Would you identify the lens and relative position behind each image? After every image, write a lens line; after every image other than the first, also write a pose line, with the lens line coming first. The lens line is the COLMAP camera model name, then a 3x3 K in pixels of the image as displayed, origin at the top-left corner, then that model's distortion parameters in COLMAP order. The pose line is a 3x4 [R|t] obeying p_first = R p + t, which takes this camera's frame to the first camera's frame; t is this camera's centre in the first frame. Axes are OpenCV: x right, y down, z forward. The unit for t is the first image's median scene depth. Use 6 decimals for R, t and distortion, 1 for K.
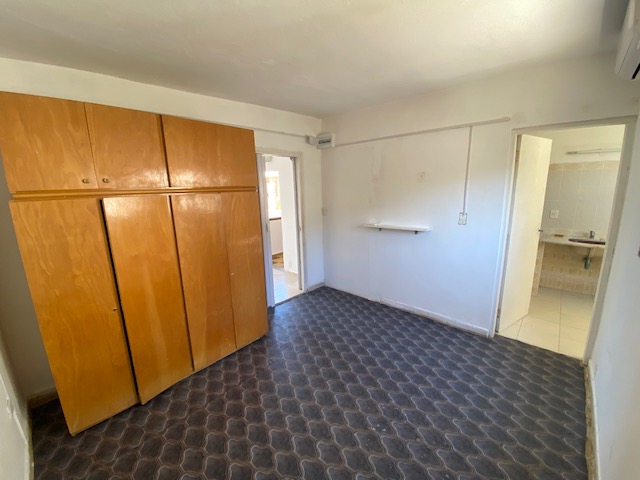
lens RADIAL K [[262.4, 0, 320.6], [0, 262.4, 239.9], [0, 0, 1]] dist [-0.003727, -0.000782]
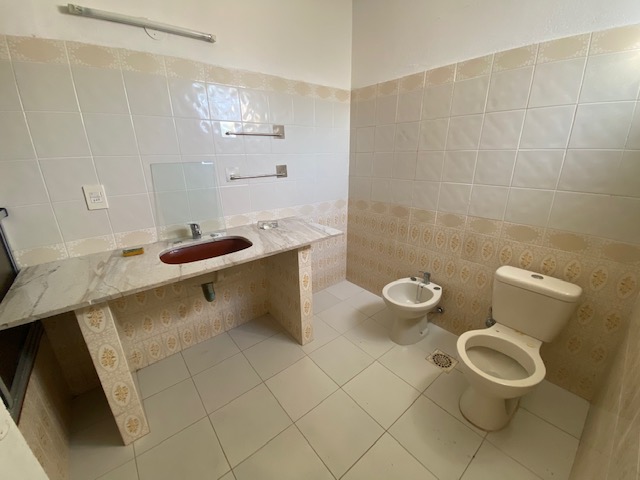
lens RADIAL K [[262.4, 0, 320.1], [0, 262.4, 238.3], [0, 0, 1]] dist [-0.003727, -0.000782]
pose [[0.117453, -0.290107, 0.949759, 0.603410], [0.204820, 0.942893, 0.262681, -0.081906], [-0.971727, 0.163677, 0.170166, 0.688665]]
